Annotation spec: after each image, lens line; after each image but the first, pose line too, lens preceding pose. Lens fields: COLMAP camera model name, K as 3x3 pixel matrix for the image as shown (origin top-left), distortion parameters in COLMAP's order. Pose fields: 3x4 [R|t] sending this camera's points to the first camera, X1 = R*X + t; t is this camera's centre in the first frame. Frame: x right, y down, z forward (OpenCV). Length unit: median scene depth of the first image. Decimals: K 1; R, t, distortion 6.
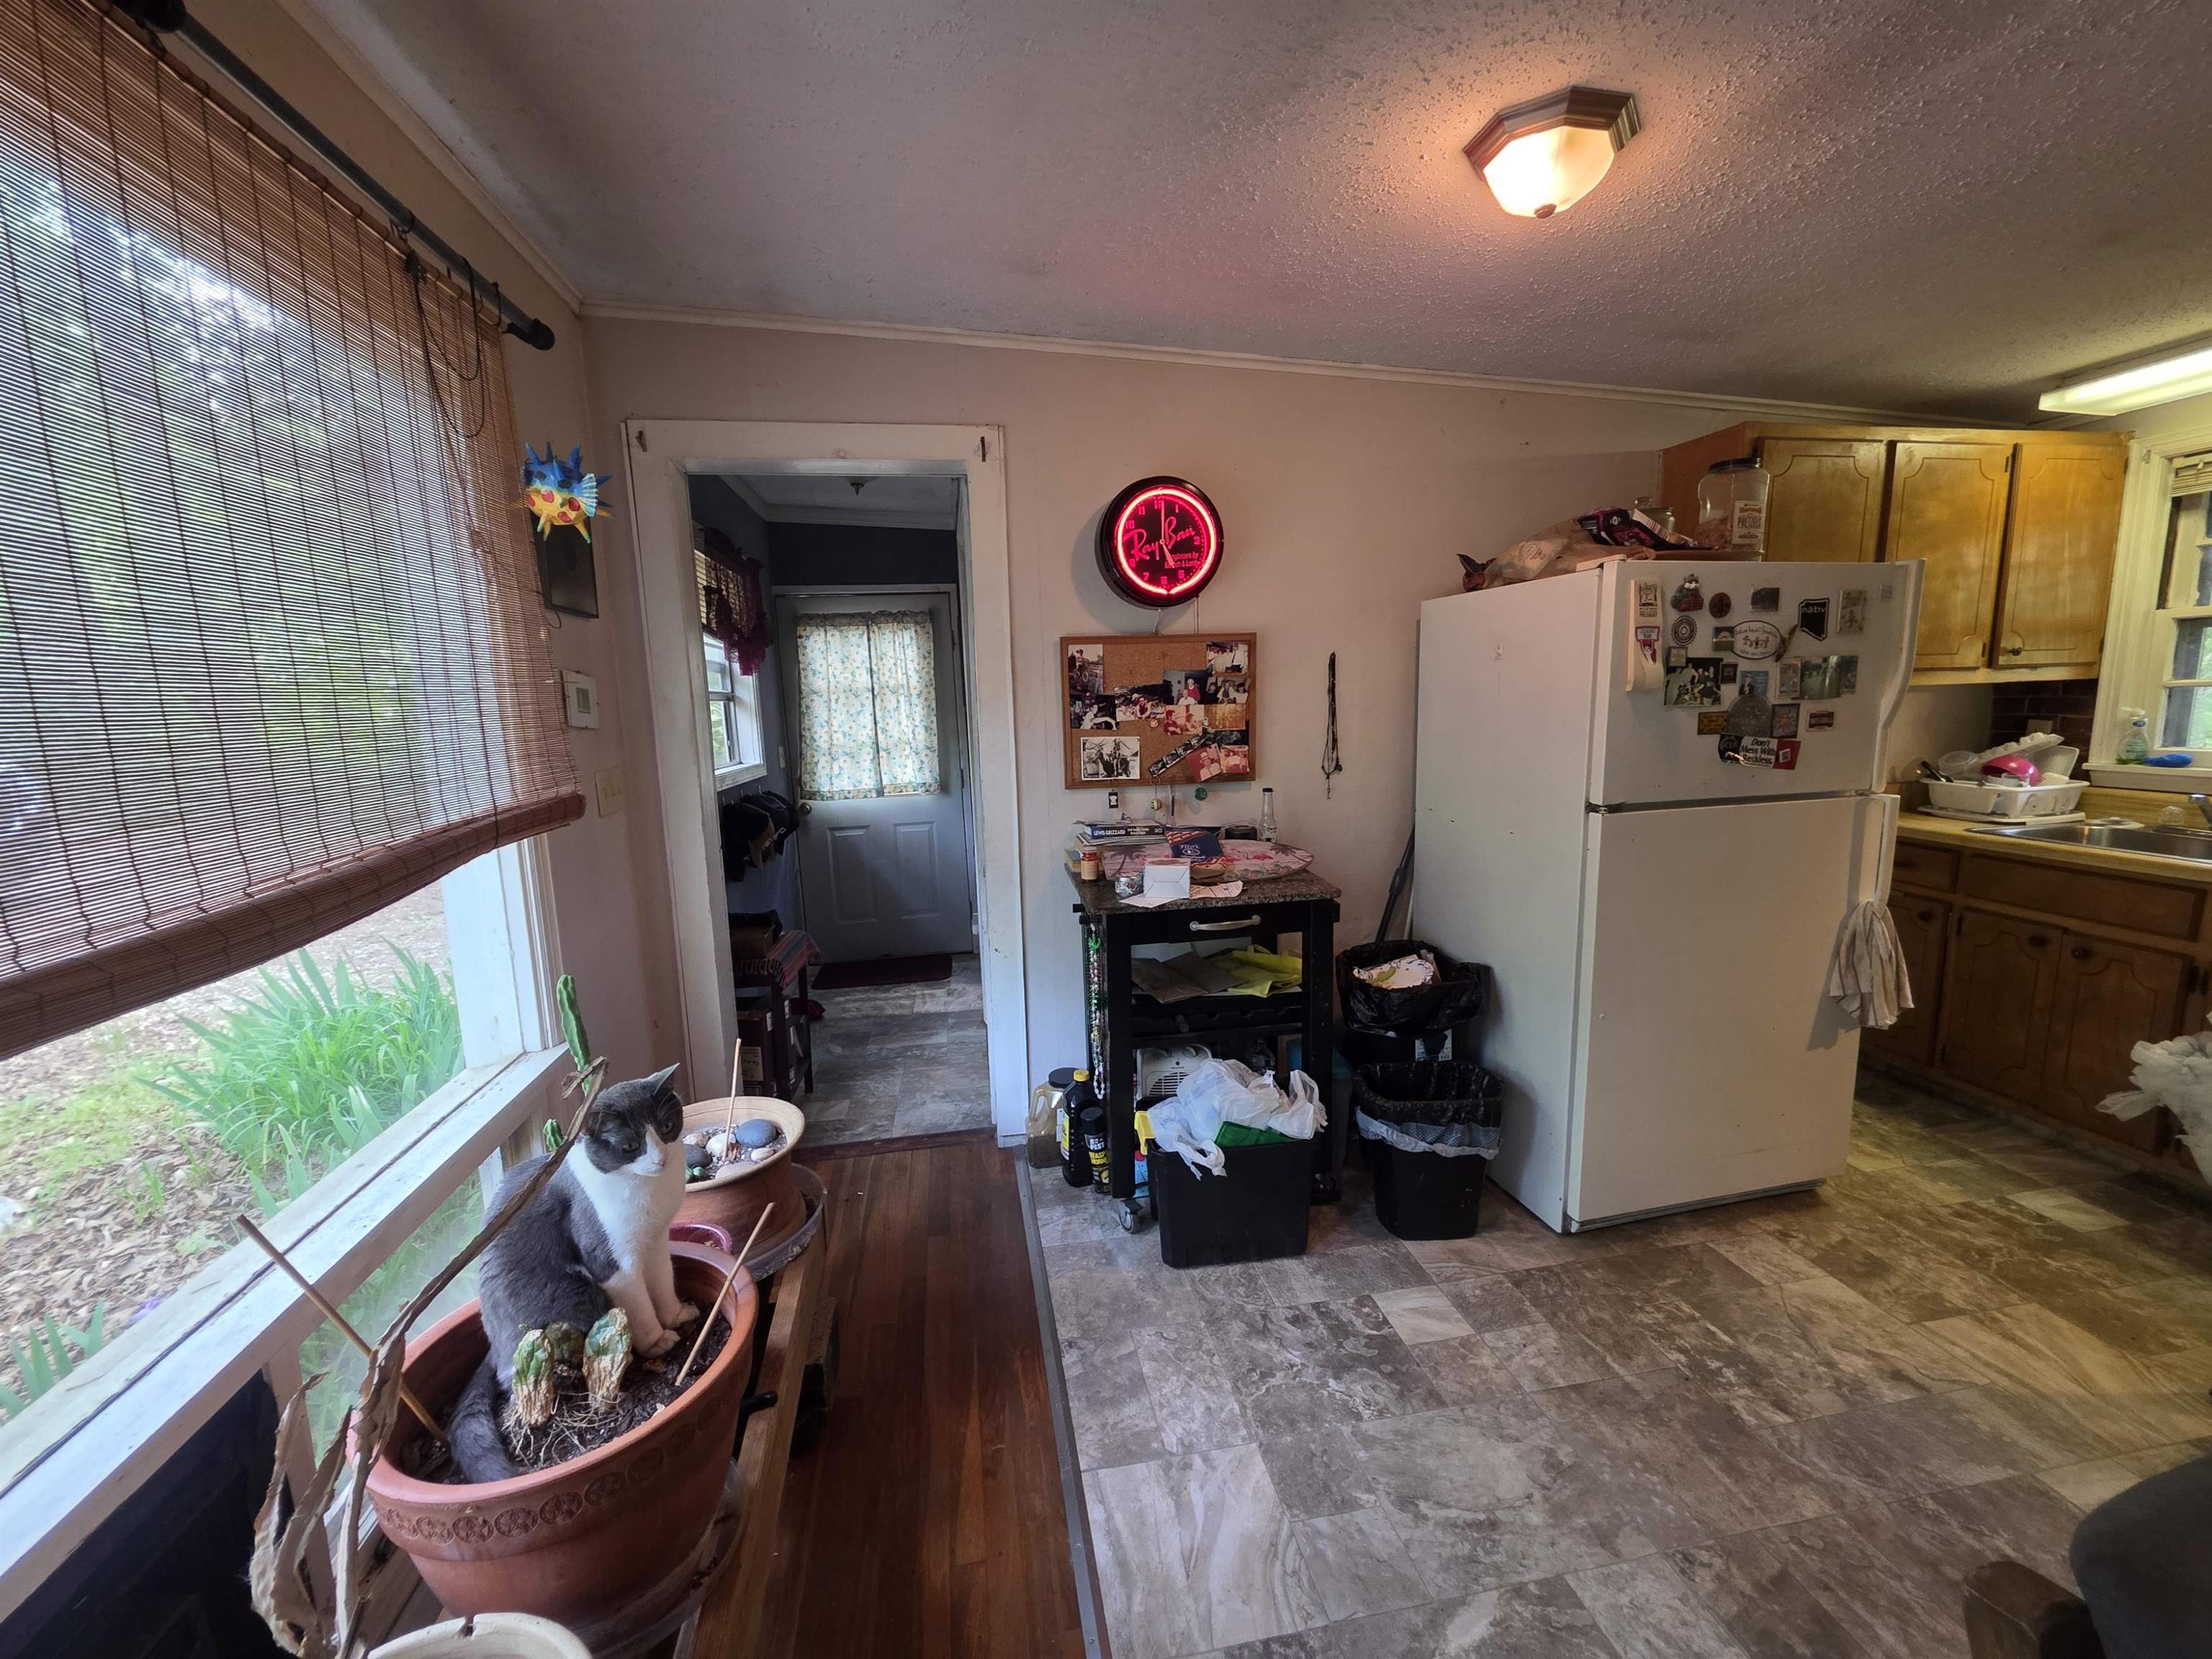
lens RADIAL K [[886.3, 0, 1111.1], [0, 886.3, 832.1], [0, 0, 1]] dist [0.001879, -0.000687]
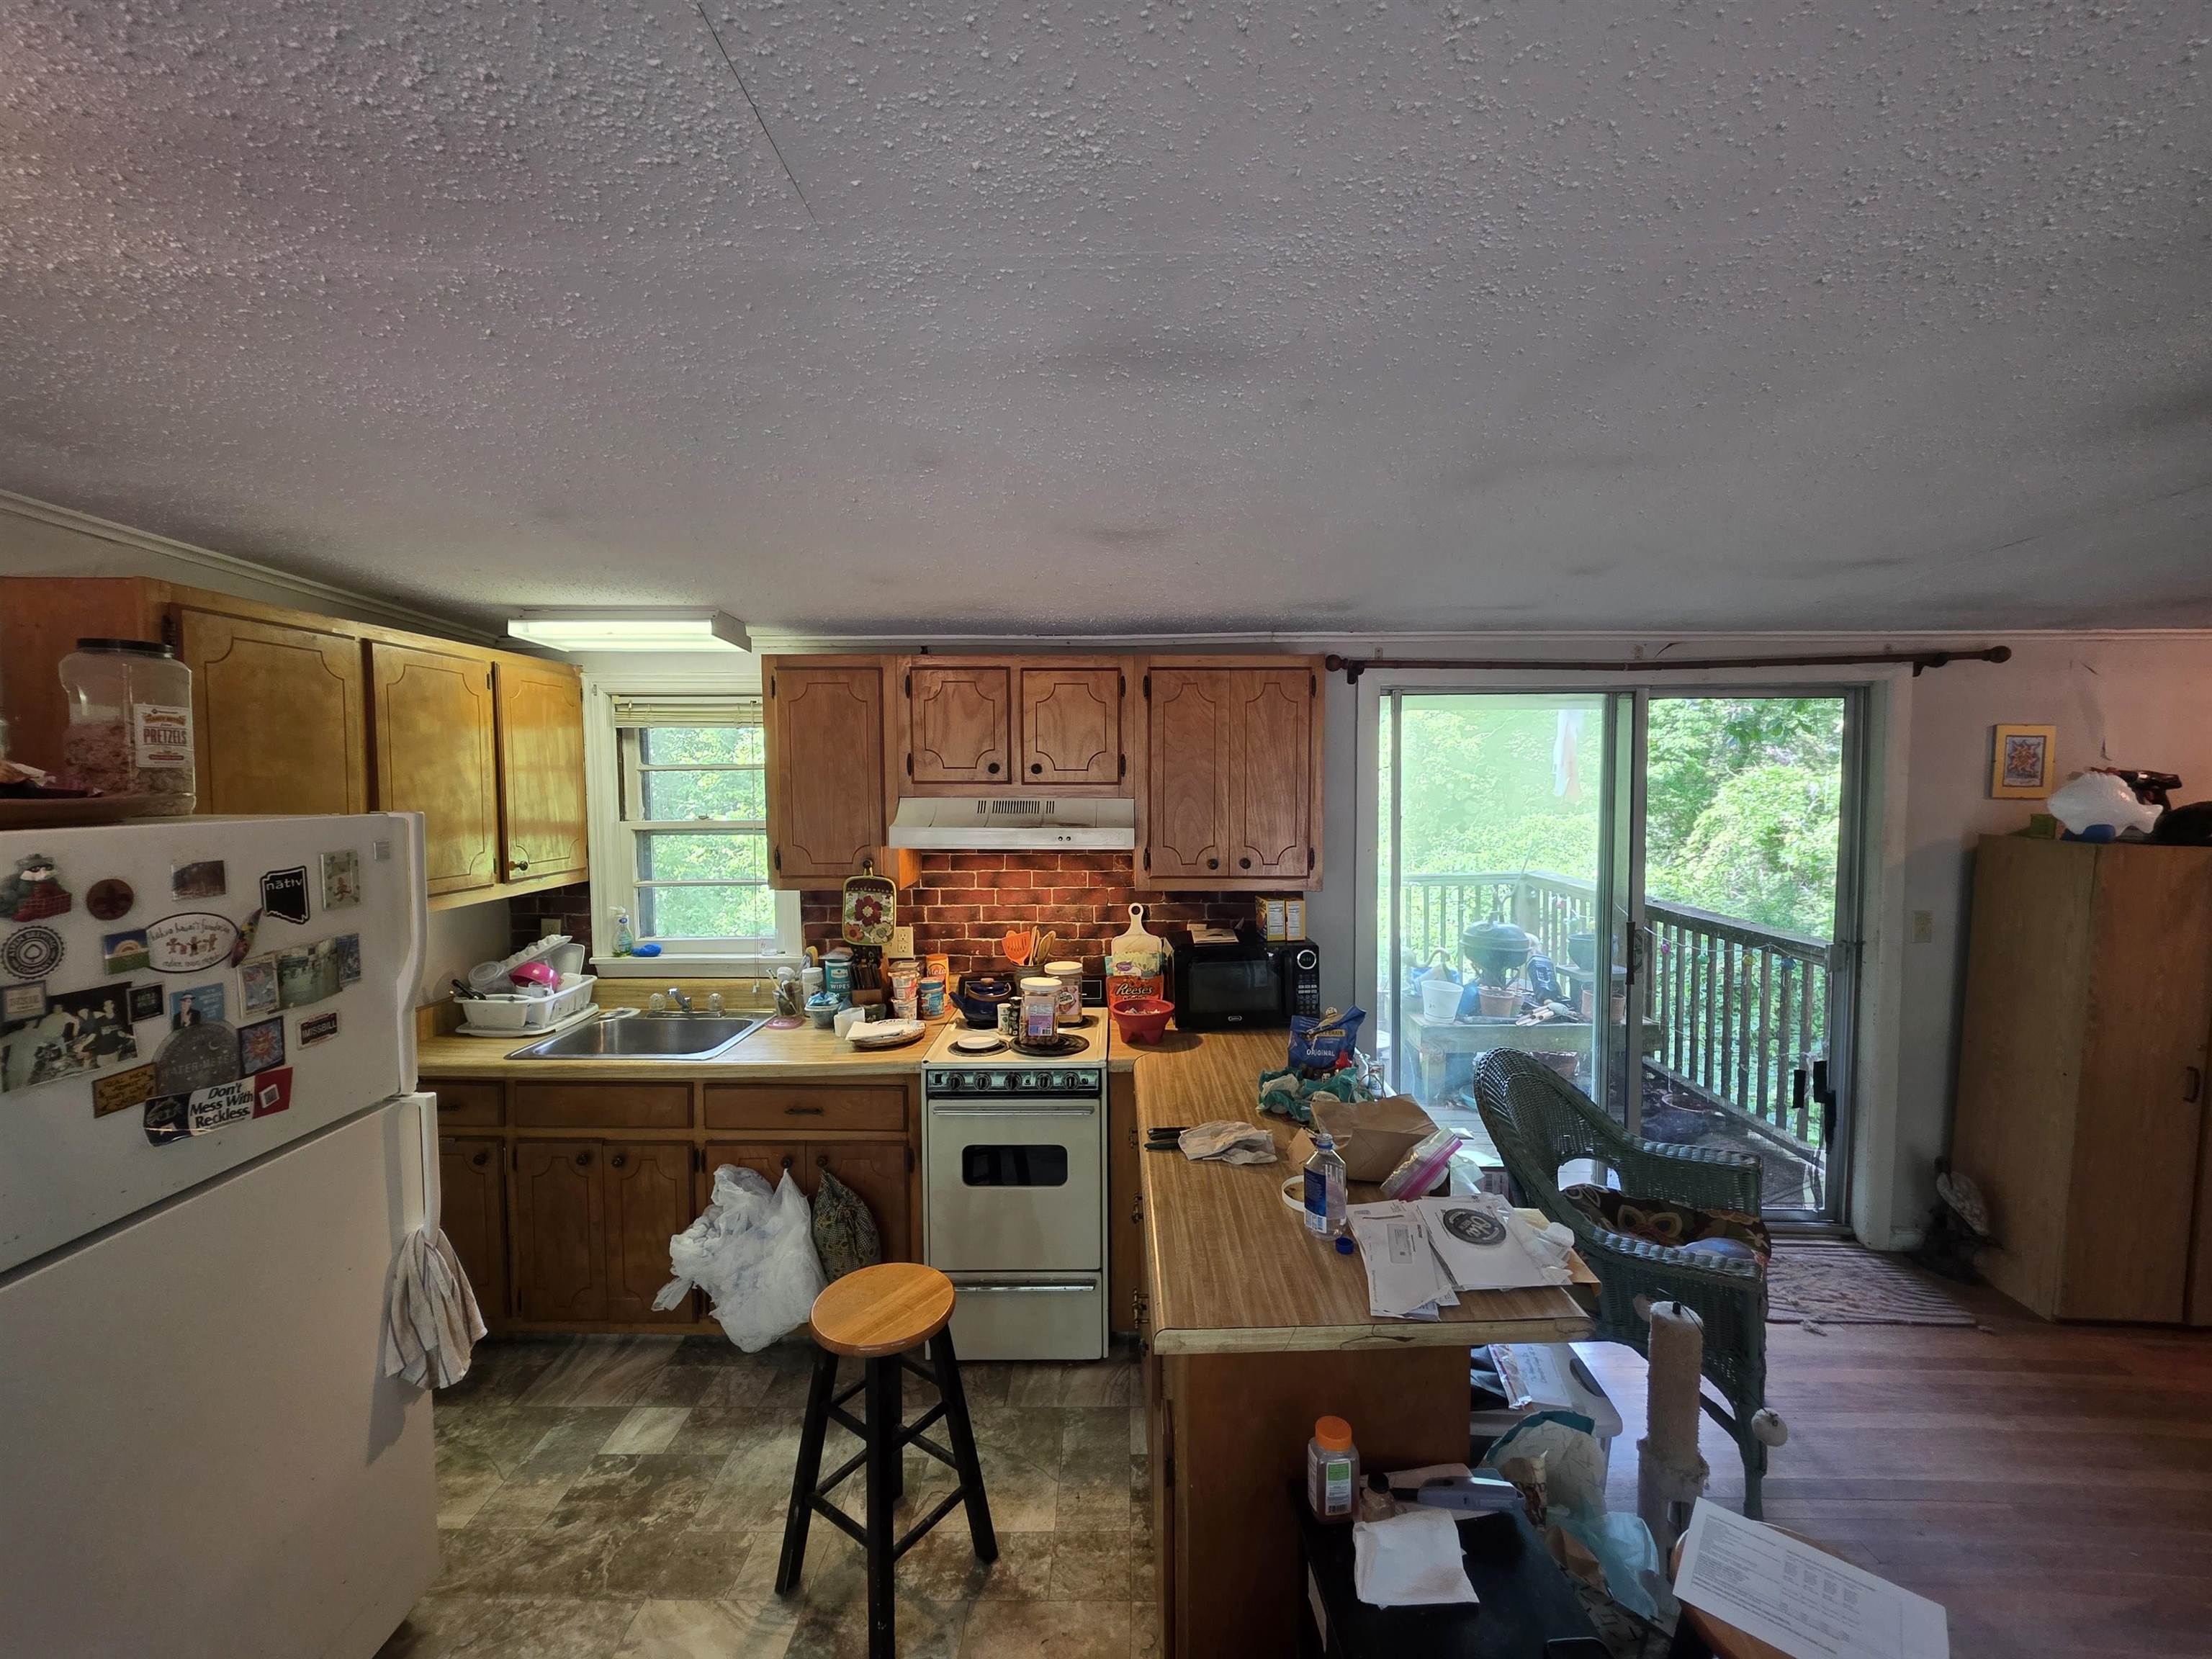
lens RADIAL K [[893.5, 0, 1114.3], [0, 893.5, 824.6], [0, 0, 1]] dist [0.003097, -0.000701]
pose [[0.188992, -0.024703, 0.981668, 0.194212], [0.147529, 0.989052, -0.003513, -0.179437], [-0.970833, 0.145488, 0.190568, 0.190500]]
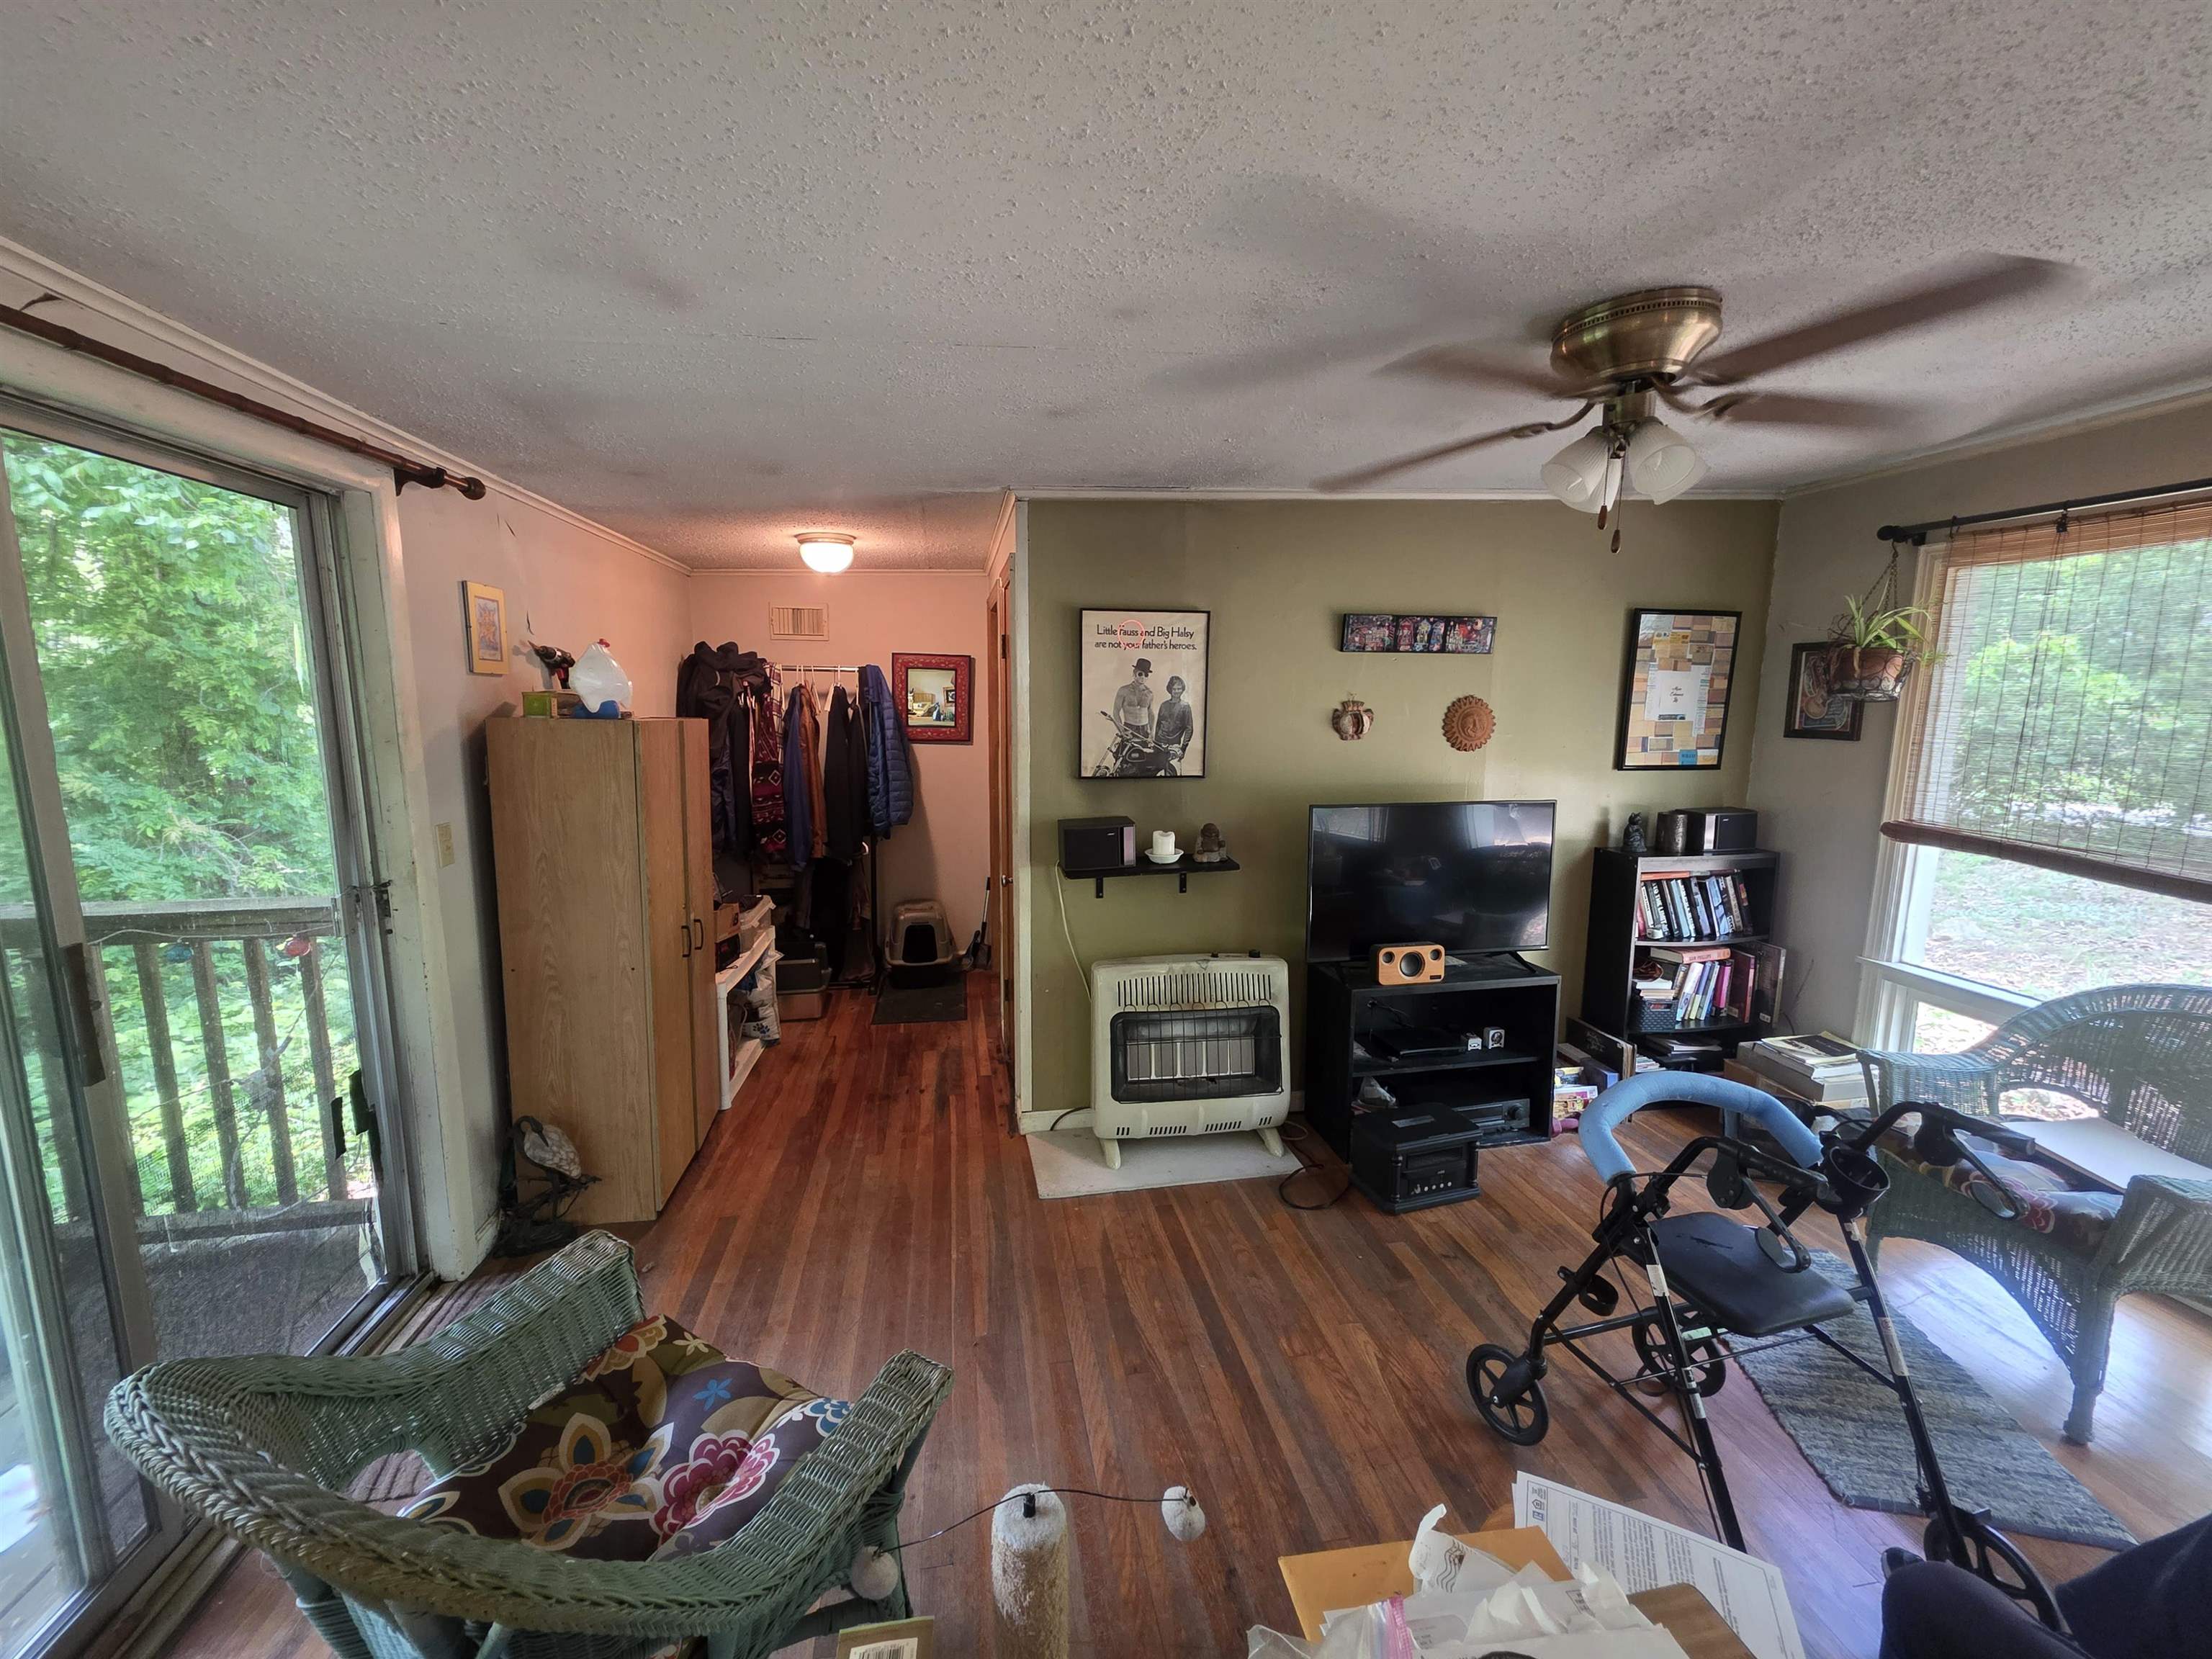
lens RADIAL K [[886.3, 0, 1111.1], [0, 886.3, 832.1], [0, 0, 1]] dist [0.001879, -0.000687]
pose [[-0.999780, 0.020711, -0.003188, 1.015010], [0.018766, 0.952617, 0.303593, -0.157166], [0.009325, 0.303466, -0.952796, 0.251775]]
